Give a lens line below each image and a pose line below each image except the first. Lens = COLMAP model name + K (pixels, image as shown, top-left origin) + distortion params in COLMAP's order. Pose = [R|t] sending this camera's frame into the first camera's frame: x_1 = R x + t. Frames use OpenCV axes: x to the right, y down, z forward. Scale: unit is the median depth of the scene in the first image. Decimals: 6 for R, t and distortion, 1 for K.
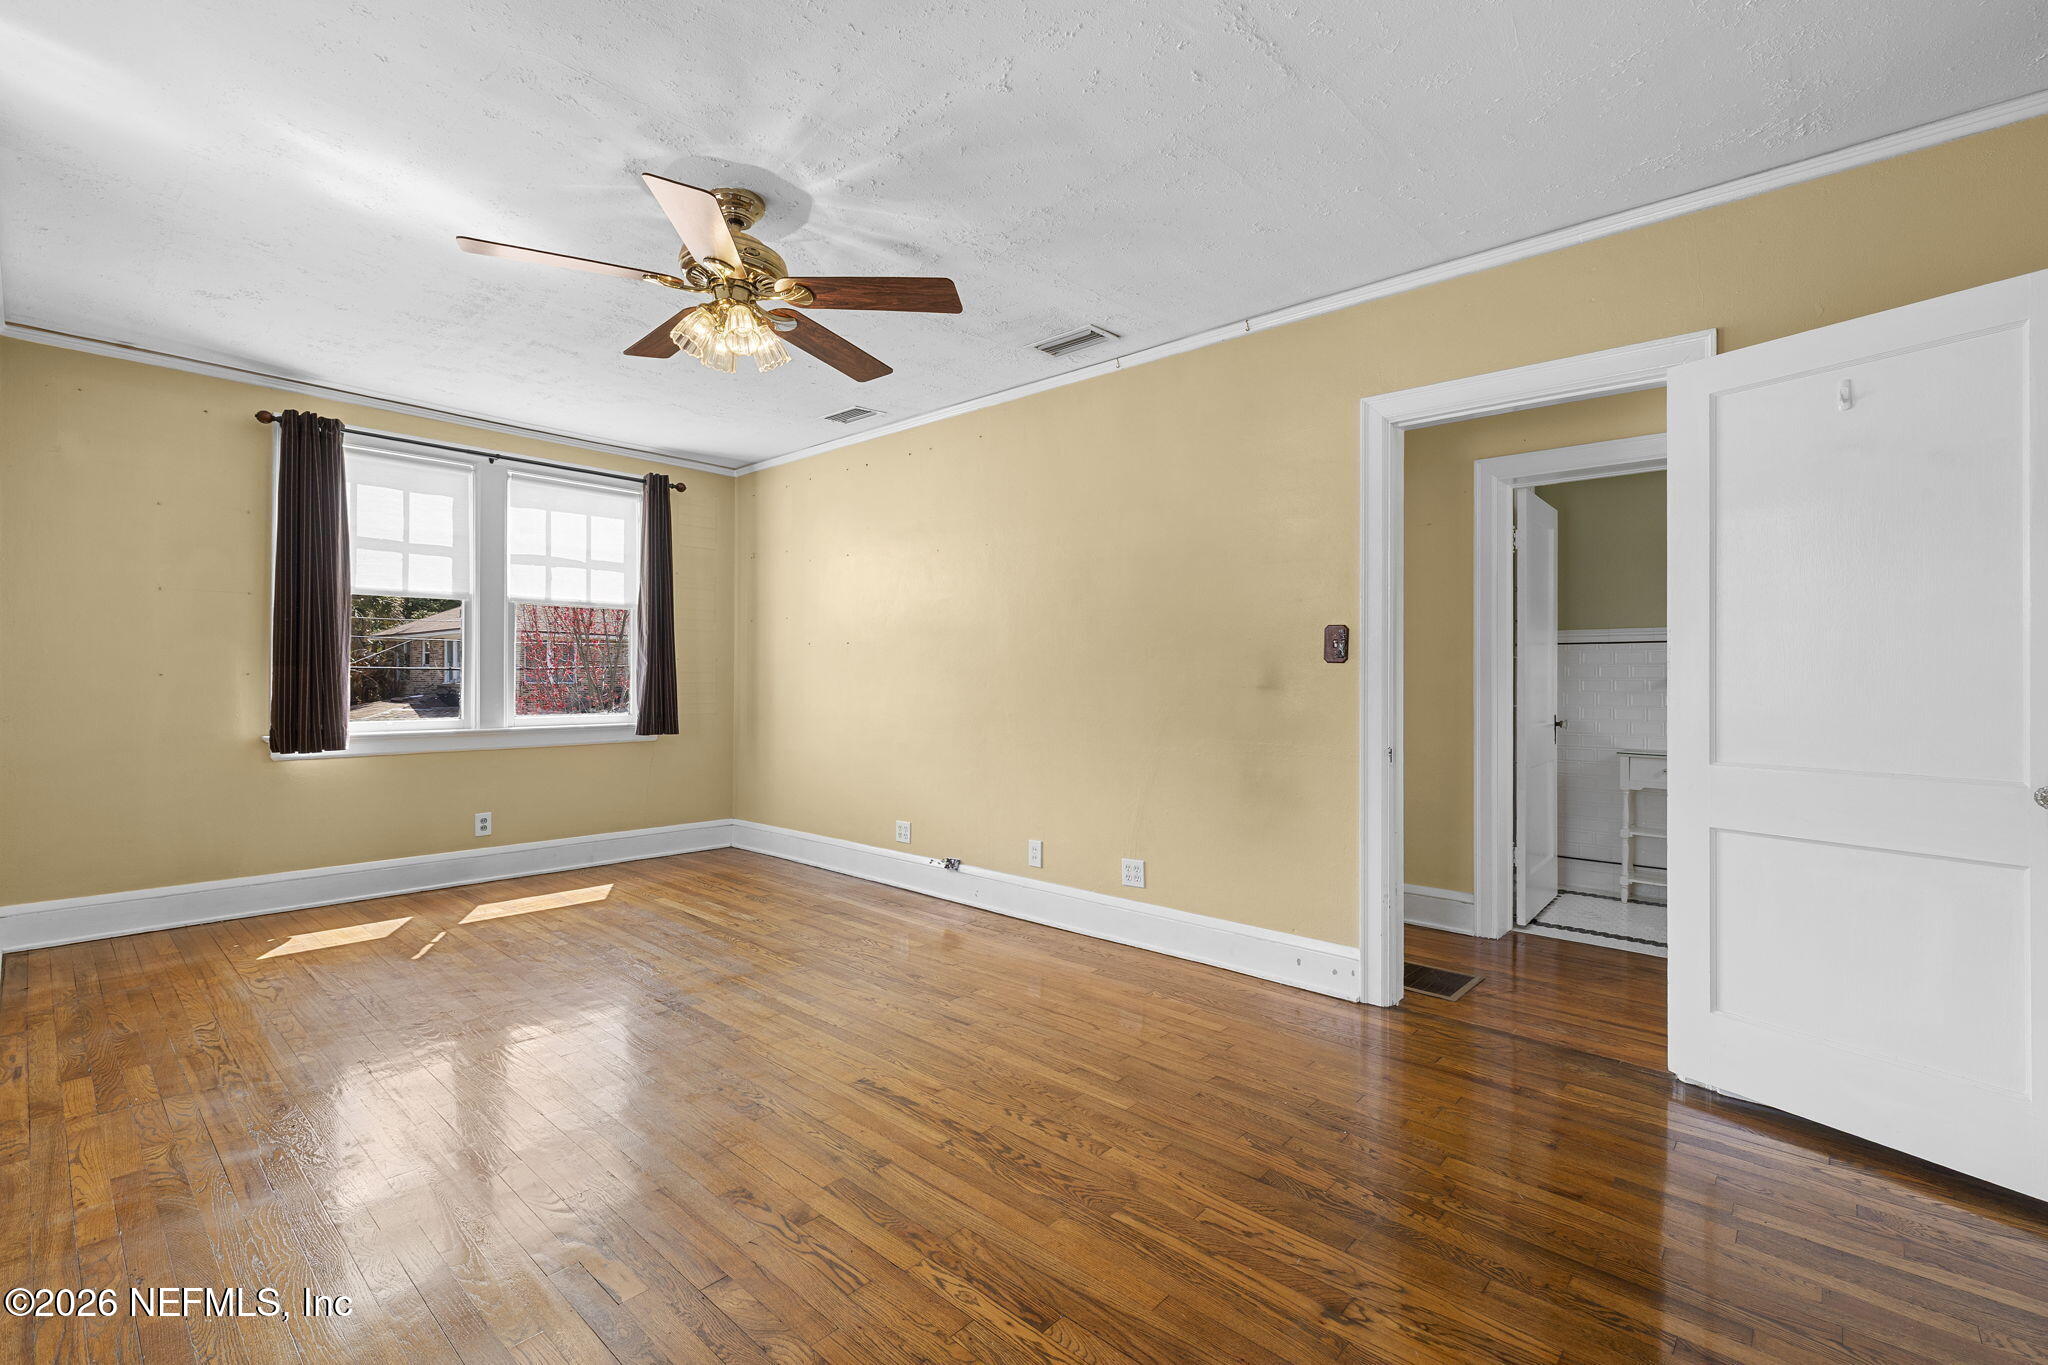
lens RADIAL K [[919.5, 0, 1036.0], [0, 919.5, 676.4], [0, 0, 1]] dist [-0.000489, 0.000075]
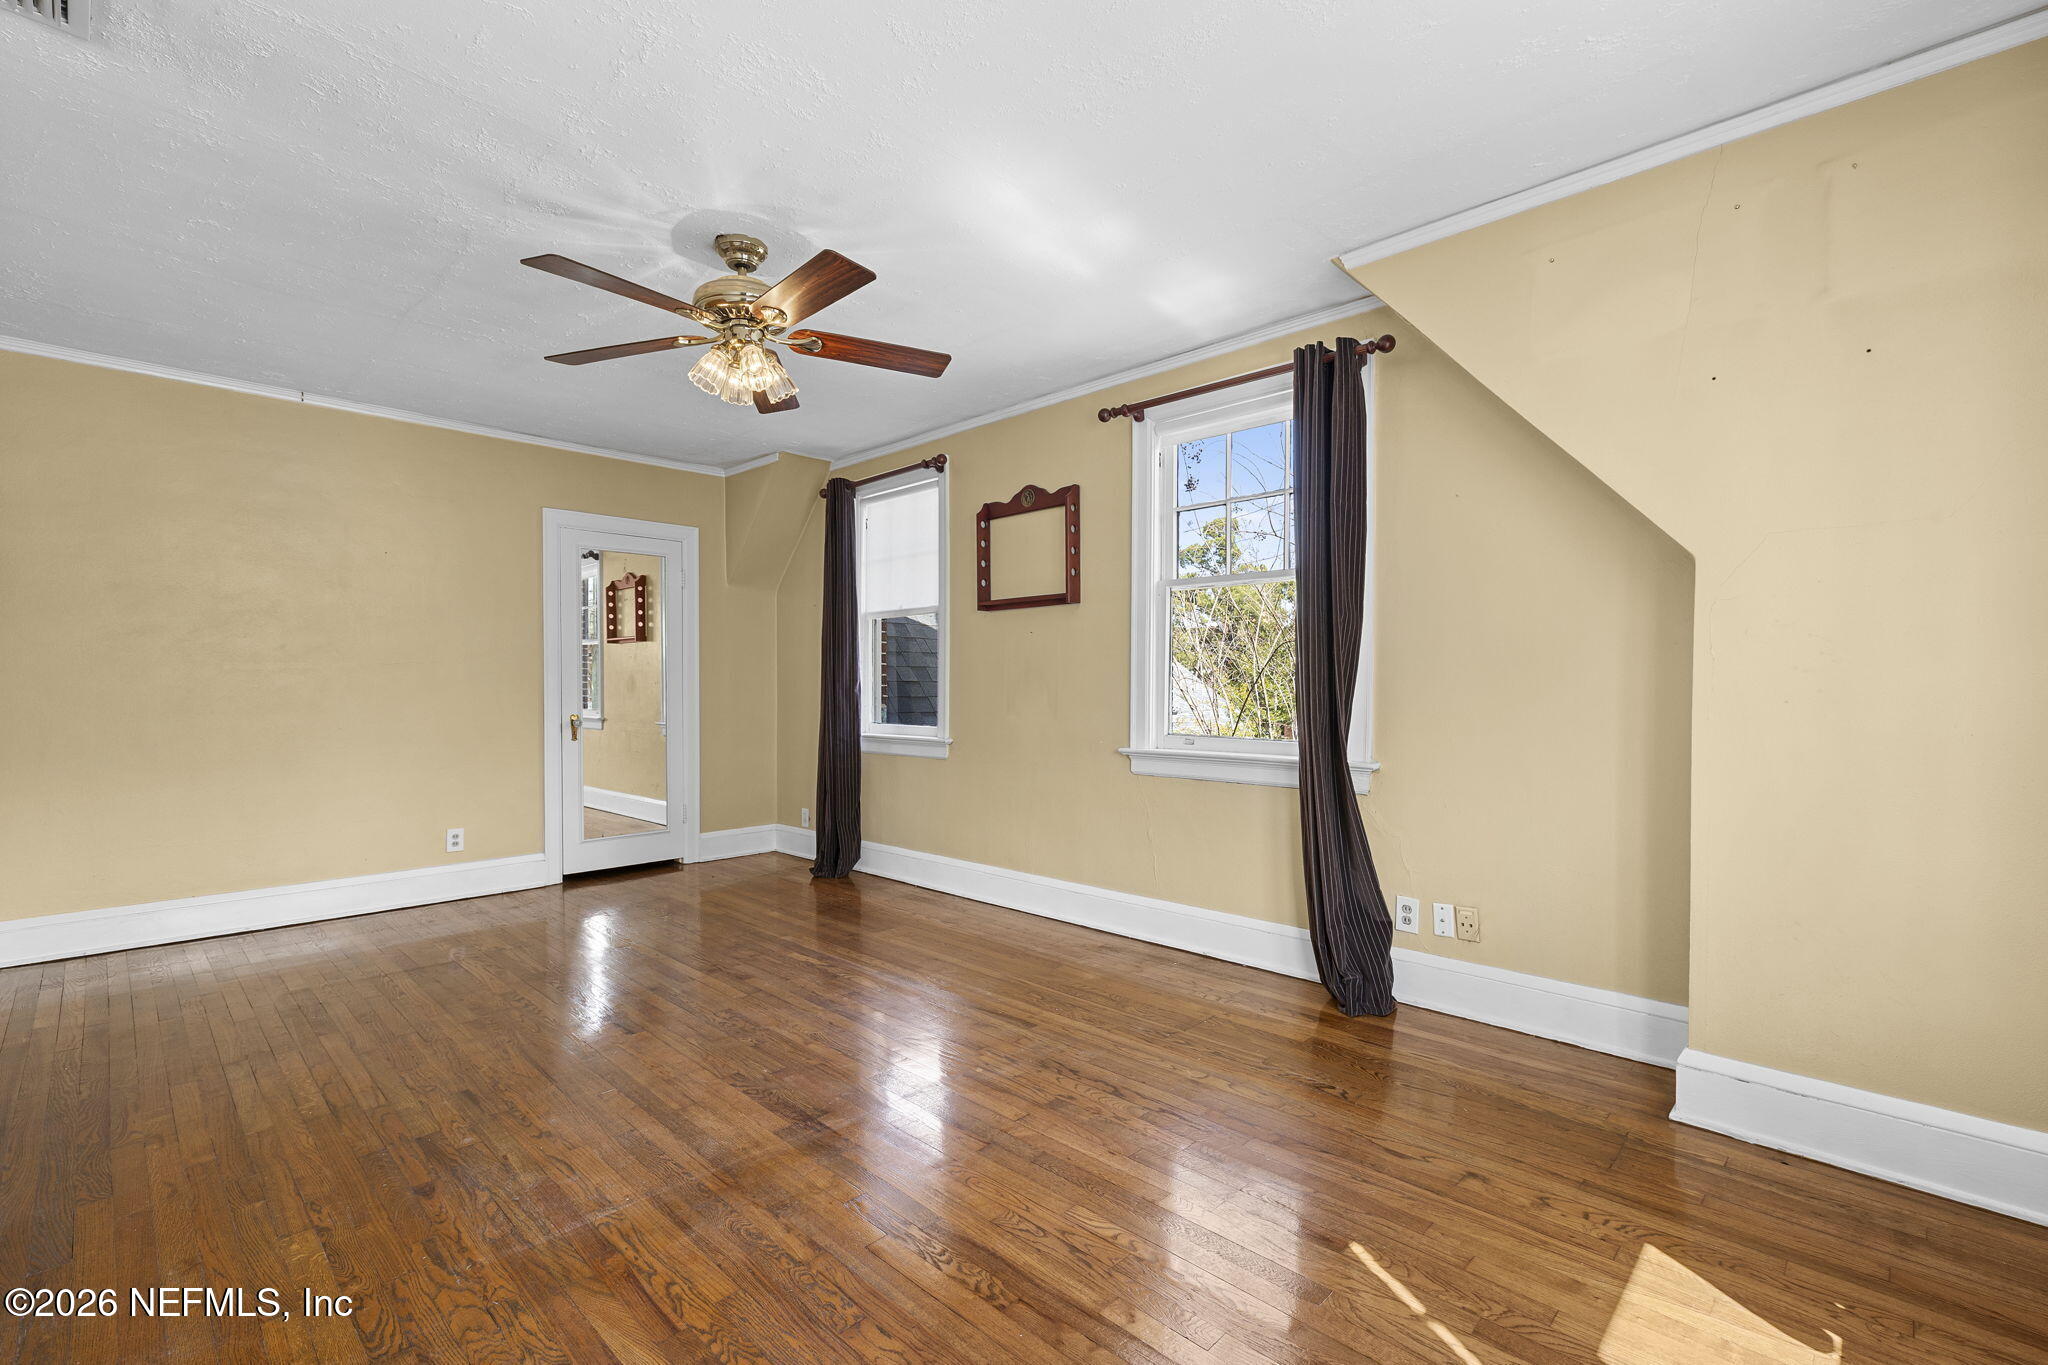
lens RADIAL K [[883.9, 0, 1027.6], [0, 883.9, 695.7], [0, 0, 1]] dist [0.010131, -0.000084]
pose [[-0.999265, -0.007601, 0.037565, -0.444281], [-0.007202, 0.999916, 0.010761, -0.000116], [-0.037643, 0.010483, -0.999236, 1.281720]]
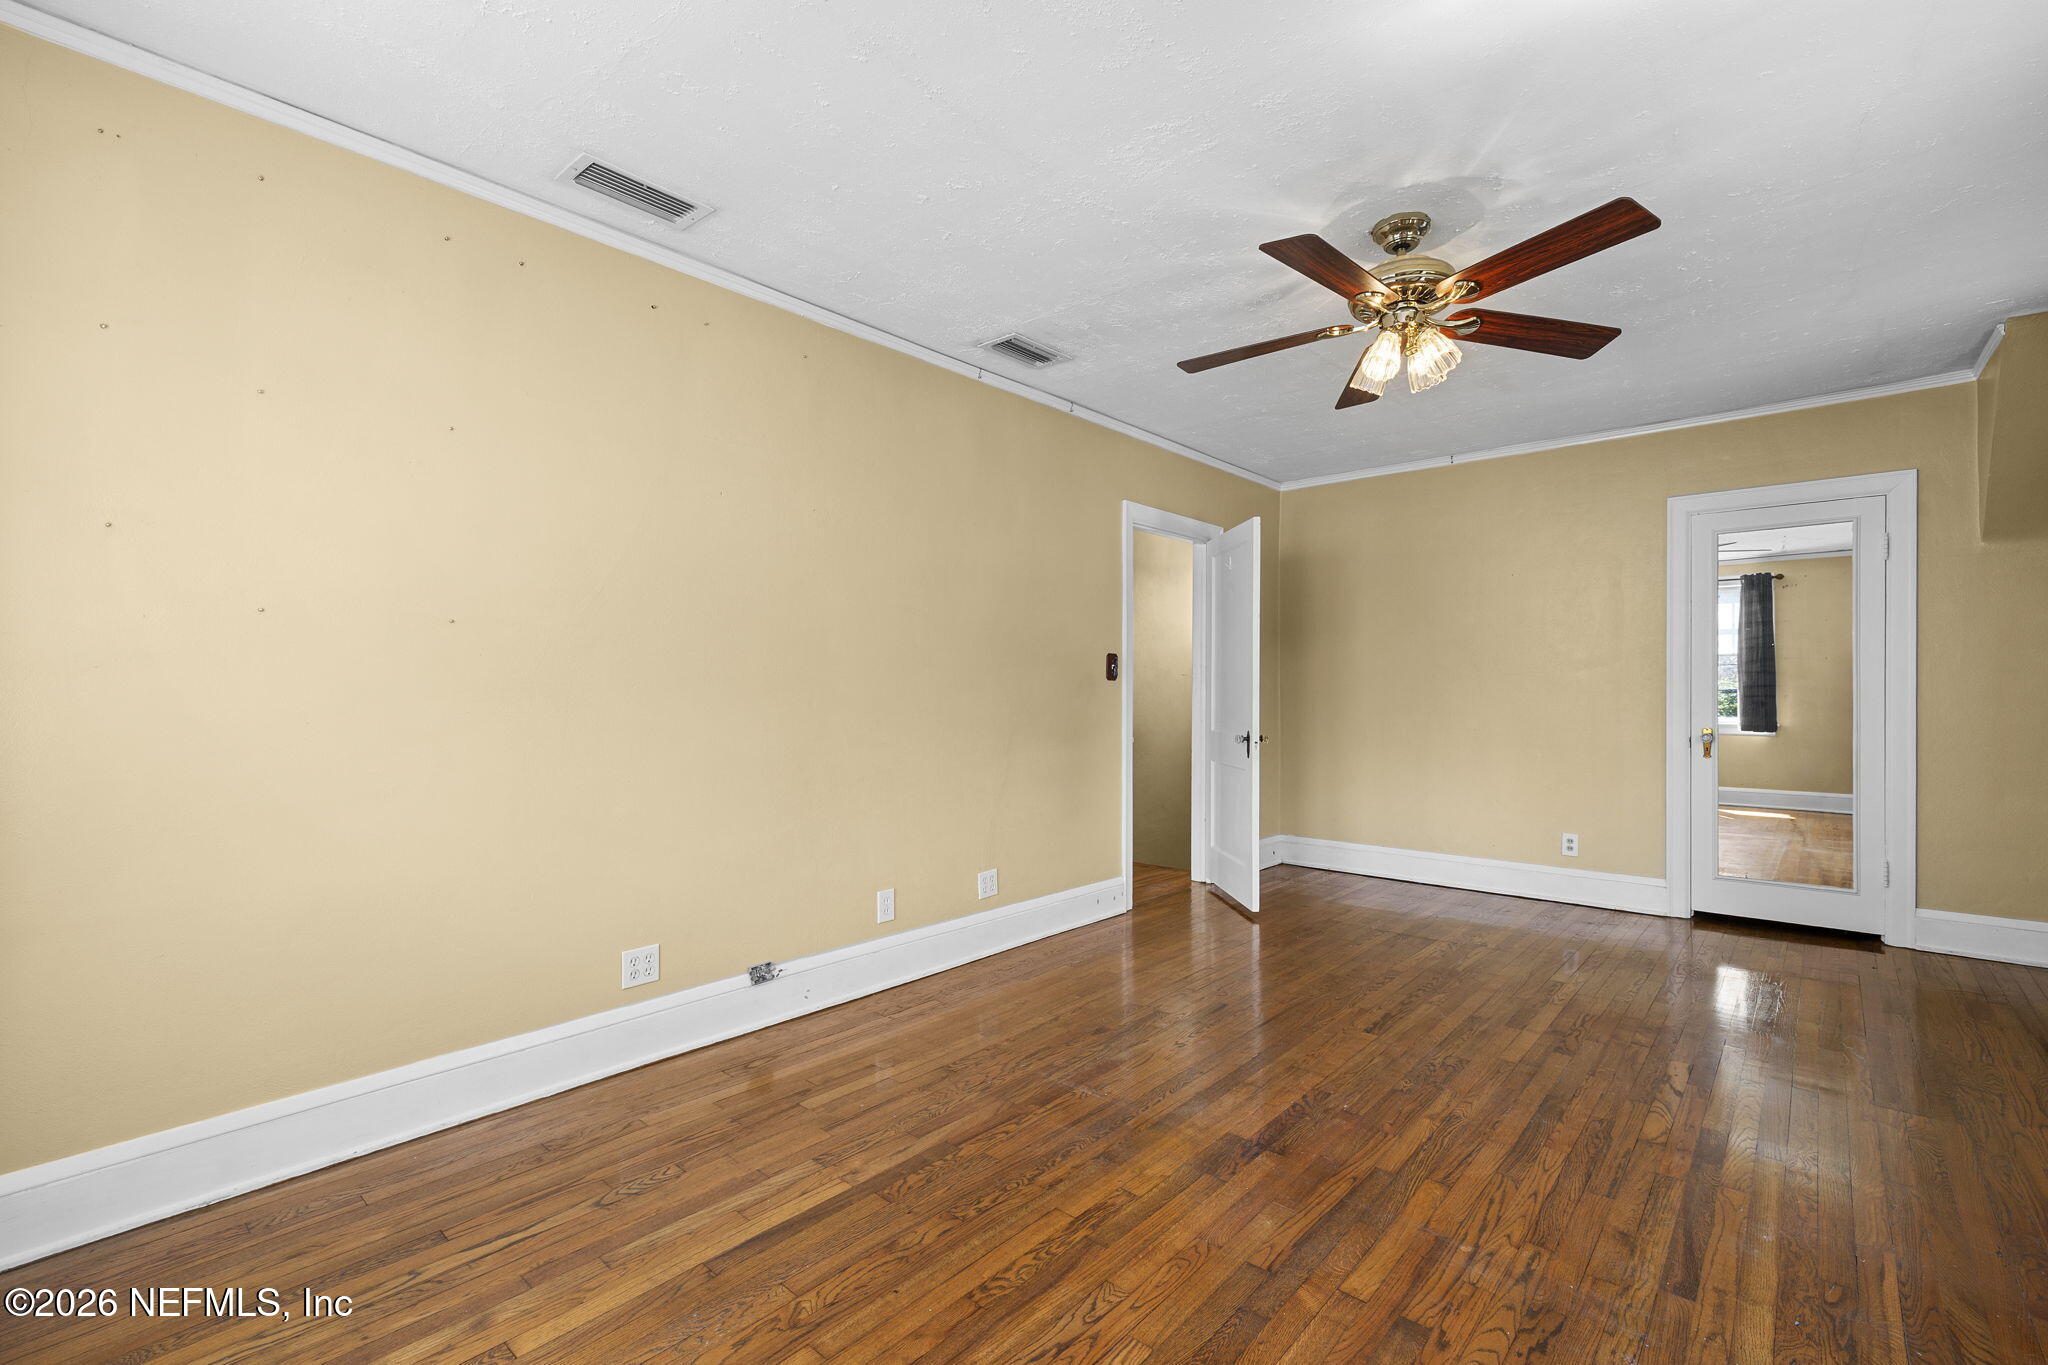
lens RADIAL K [[892.7, 0, 1064.8], [0, 892.7, 687.5], [0, 0, 1]] dist [0.000808, -0.000089]
pose [[-0.030655, -0.005271, 0.999516, -0.818613], [-0.002603, 0.999983, 0.005194, -0.008278], [-0.999527, -0.002442, -0.030668, 0.876912]]
